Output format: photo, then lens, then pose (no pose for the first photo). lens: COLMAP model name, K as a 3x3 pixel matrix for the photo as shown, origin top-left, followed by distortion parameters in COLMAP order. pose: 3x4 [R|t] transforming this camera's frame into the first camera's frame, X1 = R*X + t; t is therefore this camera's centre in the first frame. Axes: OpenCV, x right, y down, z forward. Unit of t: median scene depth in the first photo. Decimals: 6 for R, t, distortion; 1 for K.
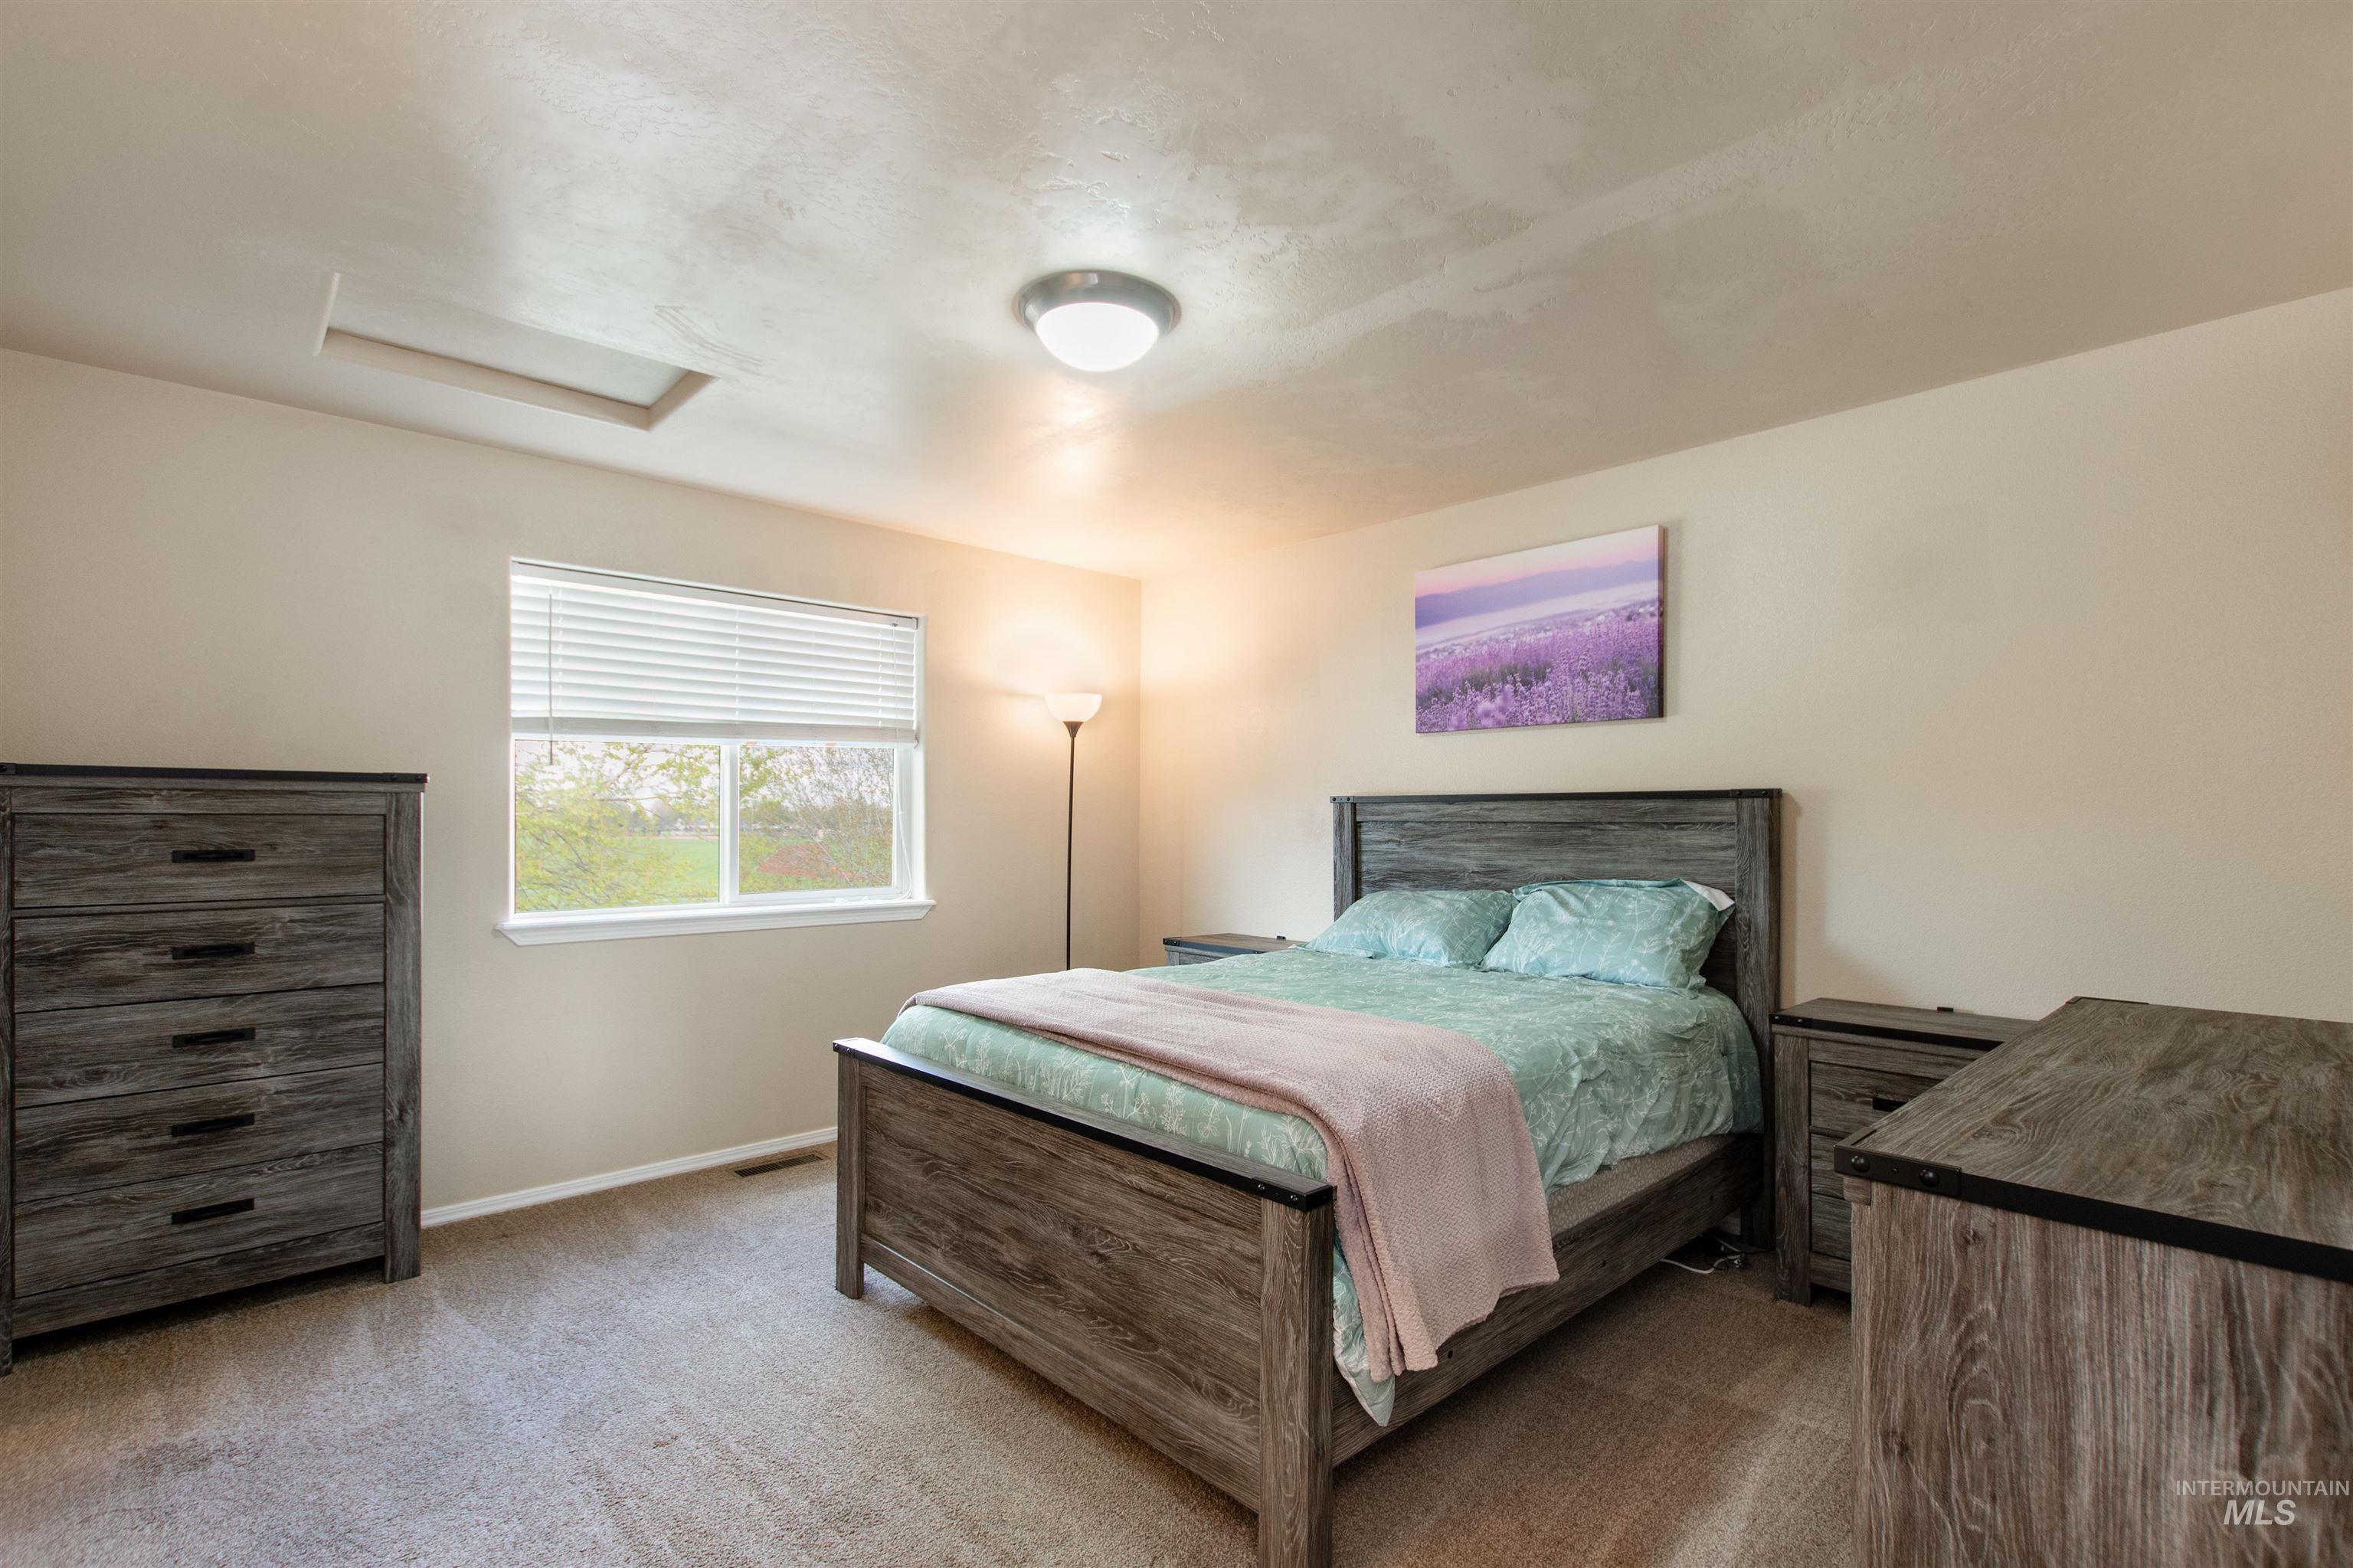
lens RADIAL K [[1090.7, 0, 1174.8], [0, 1090.7, 820.8], [0, 0, 1]] dist [0.002304, 0.000181]
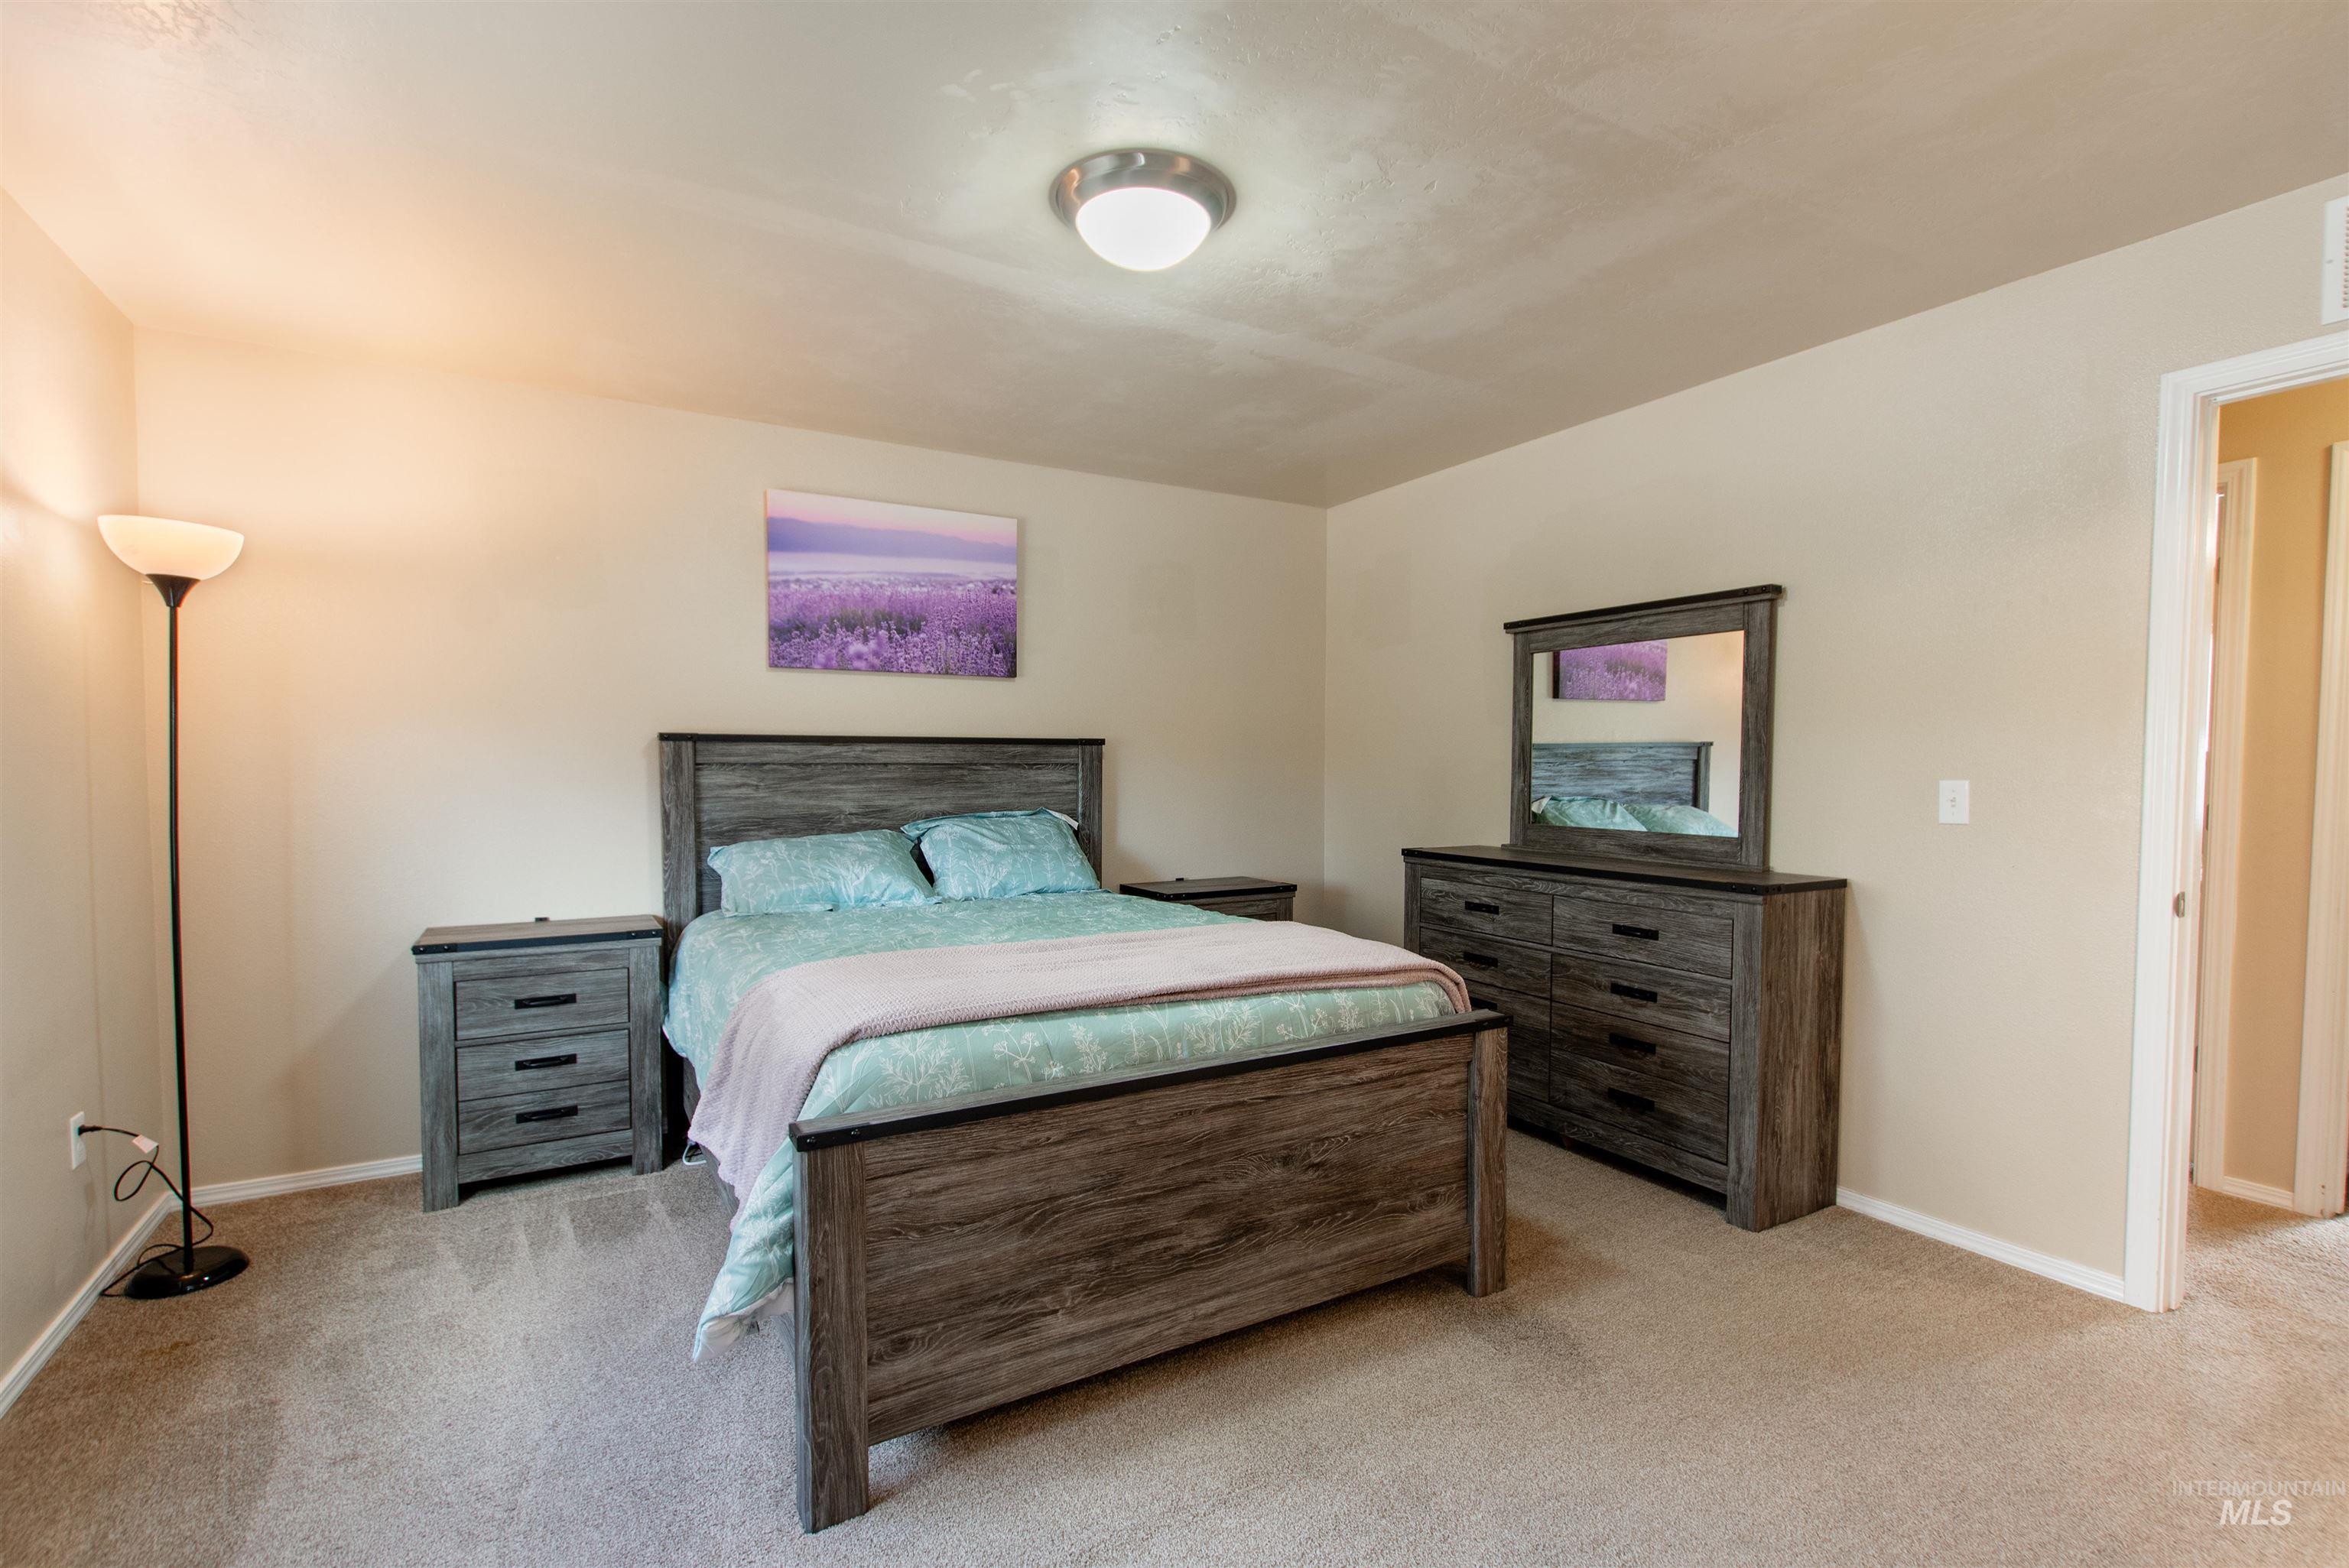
lens RADIAL K [[1071.1, 0, 1167.4], [0, 1071.1, 811.1], [0, 0, 1]] dist [0.002980, 0.000121]
pose [[0.218795, -0.047544, 0.974612, -0.711438], [-0.000454, 0.998807, 0.048826, -0.003997], [-0.975771, -0.011125, 0.218512, 0.578345]]
